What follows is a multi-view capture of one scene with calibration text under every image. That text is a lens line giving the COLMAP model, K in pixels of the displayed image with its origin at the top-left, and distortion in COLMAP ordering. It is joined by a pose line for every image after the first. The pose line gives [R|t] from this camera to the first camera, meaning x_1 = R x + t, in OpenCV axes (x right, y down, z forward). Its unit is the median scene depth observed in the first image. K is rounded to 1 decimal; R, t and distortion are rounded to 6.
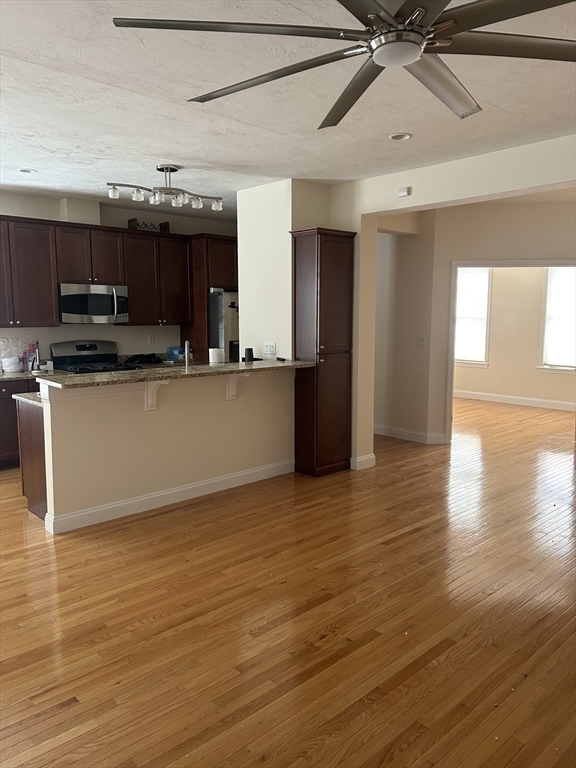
lens RADIAL K [[584.7, 0, 289.9], [0, 584.7, 384.8], [0, 0, 1]] dist [0.044438, -0.045780]
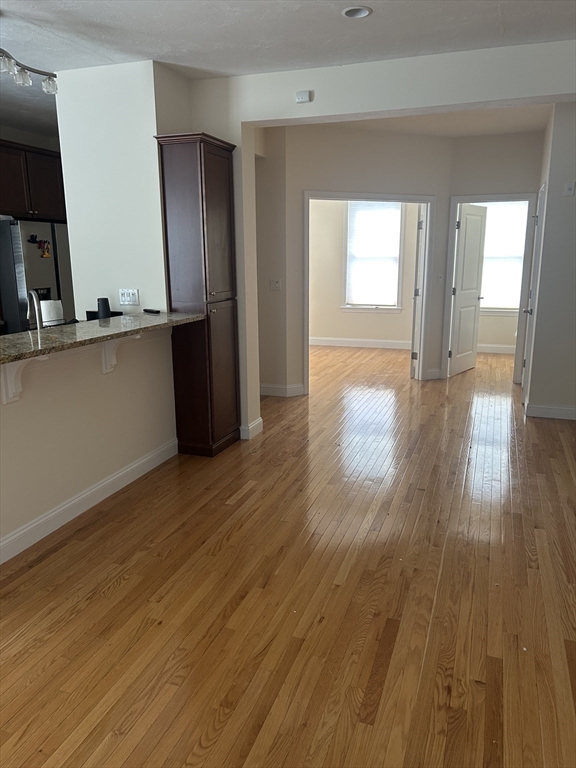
lens RADIAL K [[584.7, 0, 291.2], [0, 584.7, 385.5], [0, 0, 1]] dist [0.044438, -0.045780]
pose [[0.884660, -0.107918, 0.453574, -0.217680], [0.063604, 0.991682, 0.111895, -0.023256], [-0.461877, -0.070140, 0.884166, 0.245606]]
